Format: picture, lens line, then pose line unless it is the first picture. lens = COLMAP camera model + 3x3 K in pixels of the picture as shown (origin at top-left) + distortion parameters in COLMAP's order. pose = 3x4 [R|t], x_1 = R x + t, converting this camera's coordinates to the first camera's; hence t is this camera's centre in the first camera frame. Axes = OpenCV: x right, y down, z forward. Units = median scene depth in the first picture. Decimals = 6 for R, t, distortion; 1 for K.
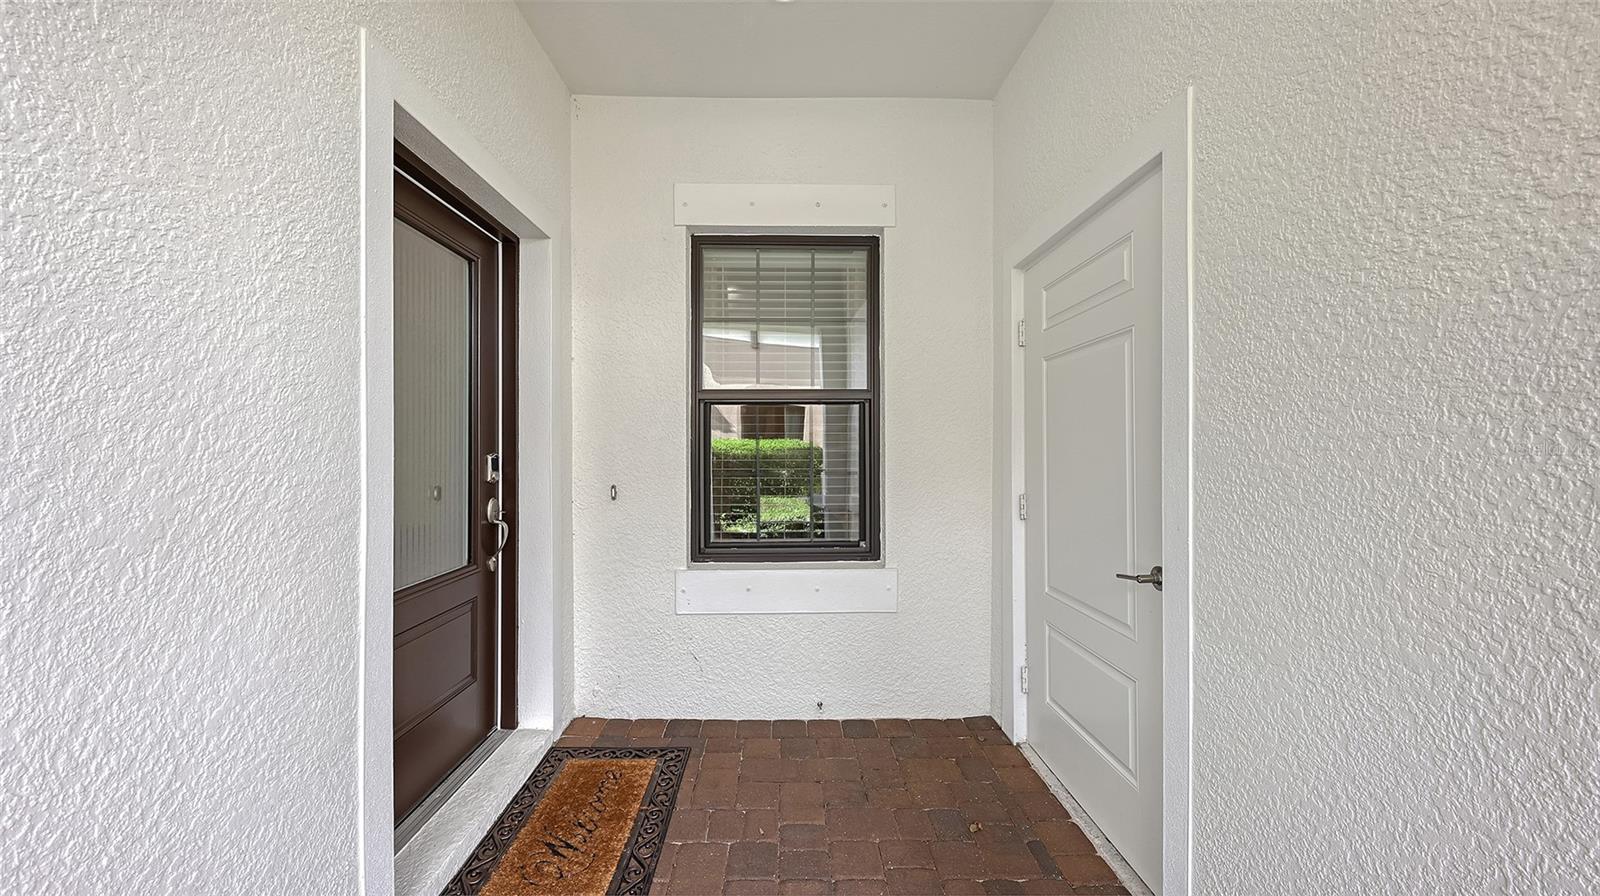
lens RADIAL K [[565.0, 0, 775.3], [0, 565.0, 426.0], [0, 0, 1]] dist [-0.000324, -0.000002]
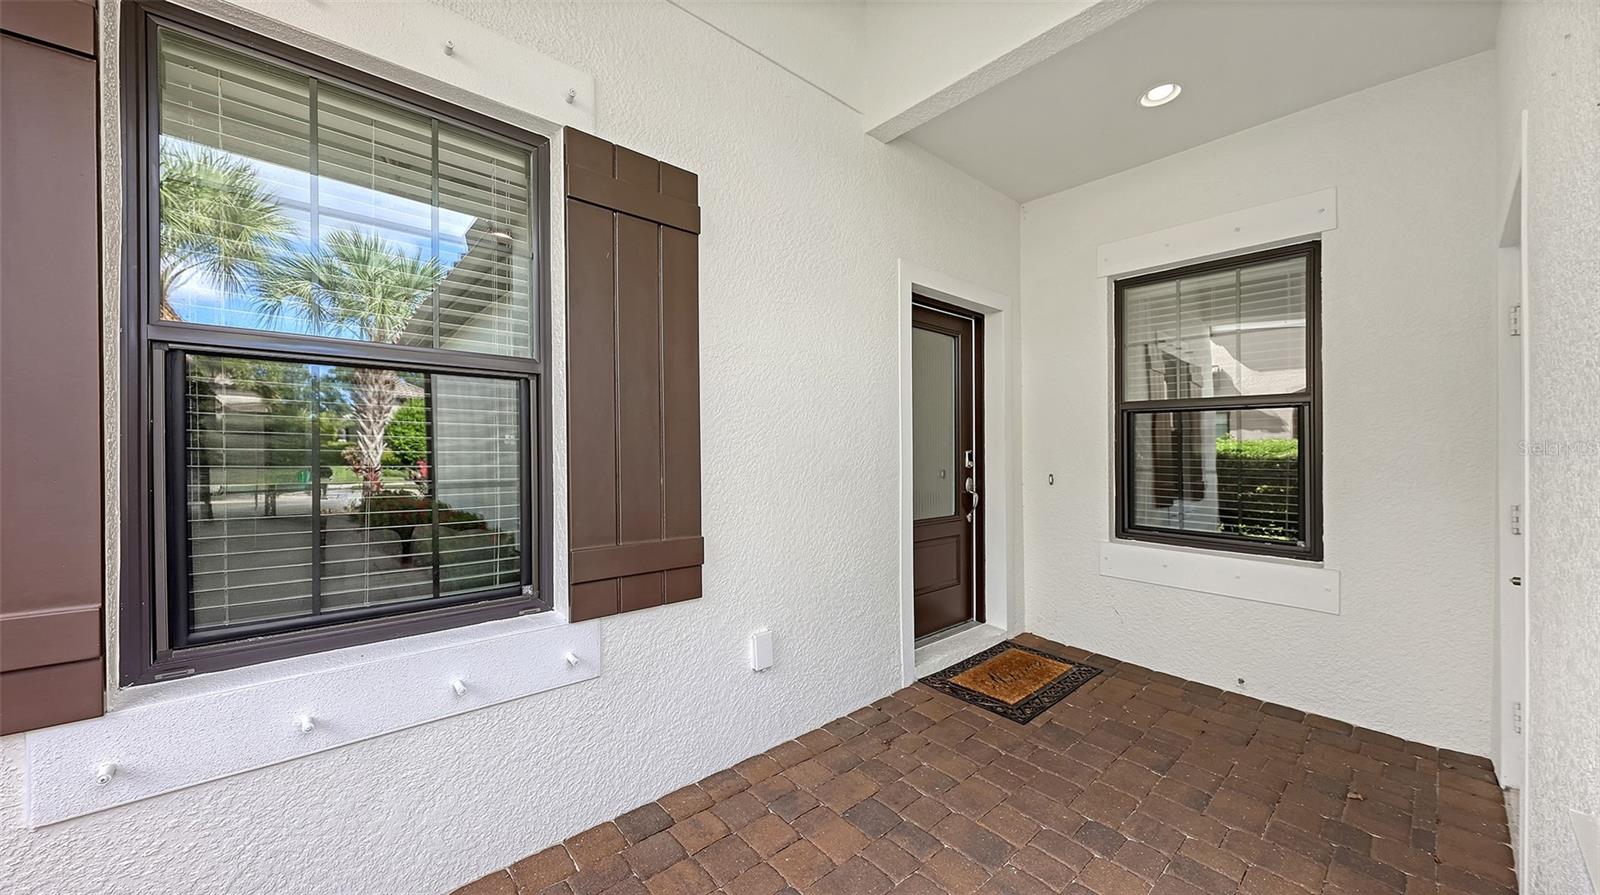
lens RADIAL K [[553.4, 0, 803.7], [0, 553.4, 466.8], [0, 0, 1]] dist [0.004068, -0.001714]
pose [[0.665753, 0.034339, -0.745381, 0.352442], [0.016305, 0.998032, 0.060542, -0.007852], [0.745994, -0.052459, 0.663884, -0.396857]]
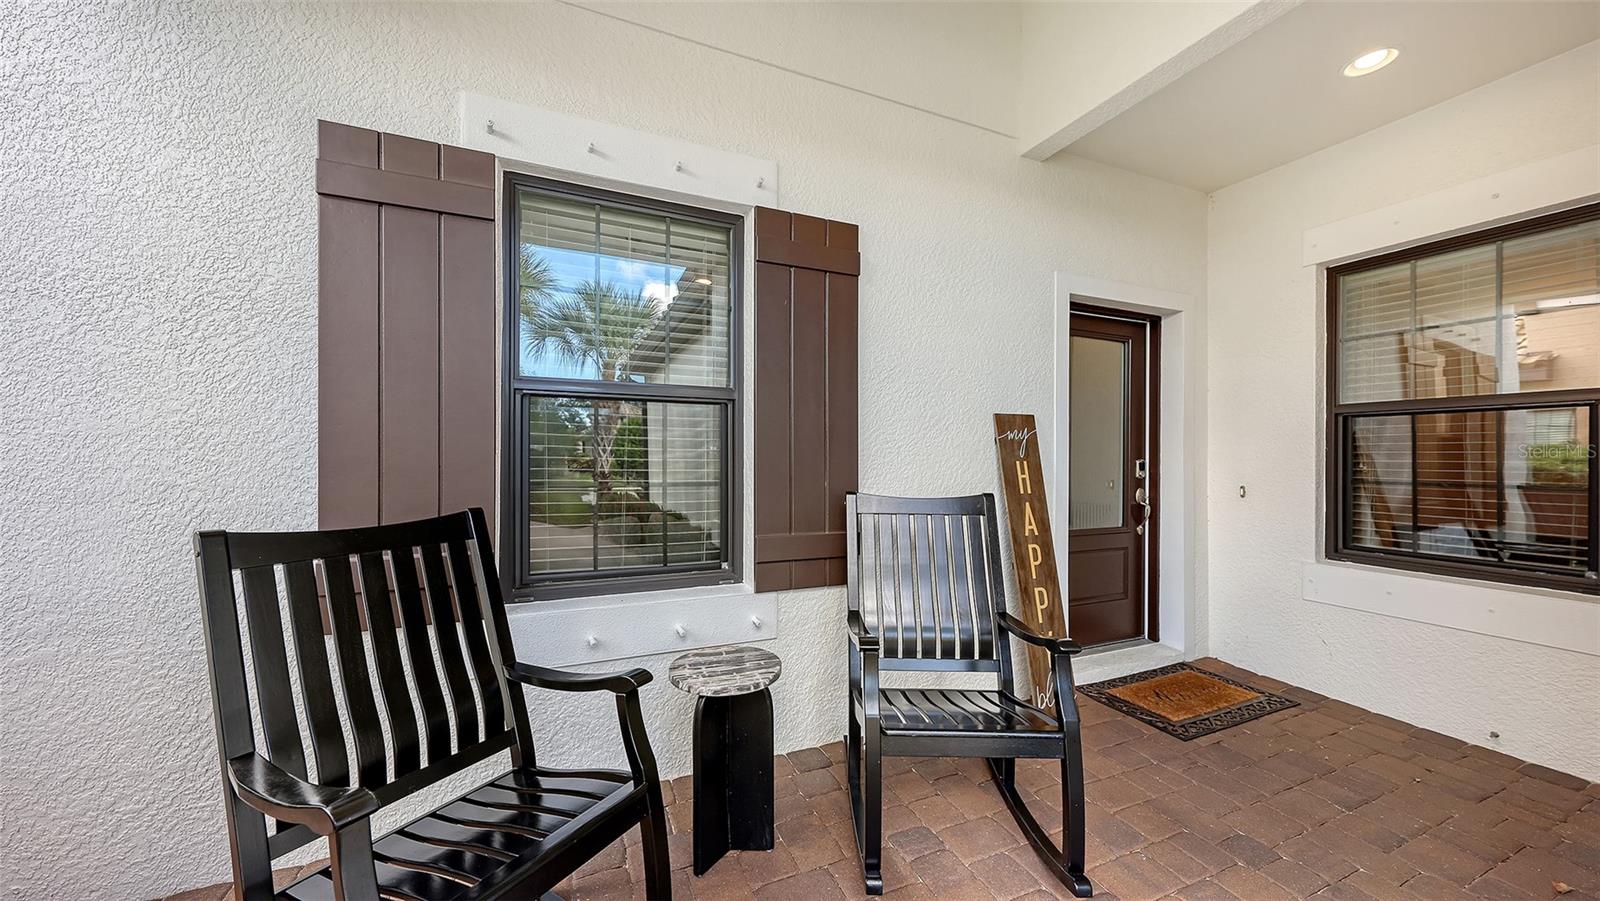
lens RADIAL K [[553.4, 0, 800.0], [0, 553.4, 483.7], [0, 0, 1]] dist [0.004068, -0.001714]
pose [[0.400527, 0.050491, -0.914893, 0.496337], [0.023618, 0.997580, 0.065394, -0.007166], [0.915980, -0.047800, 0.398365, -0.450304]]
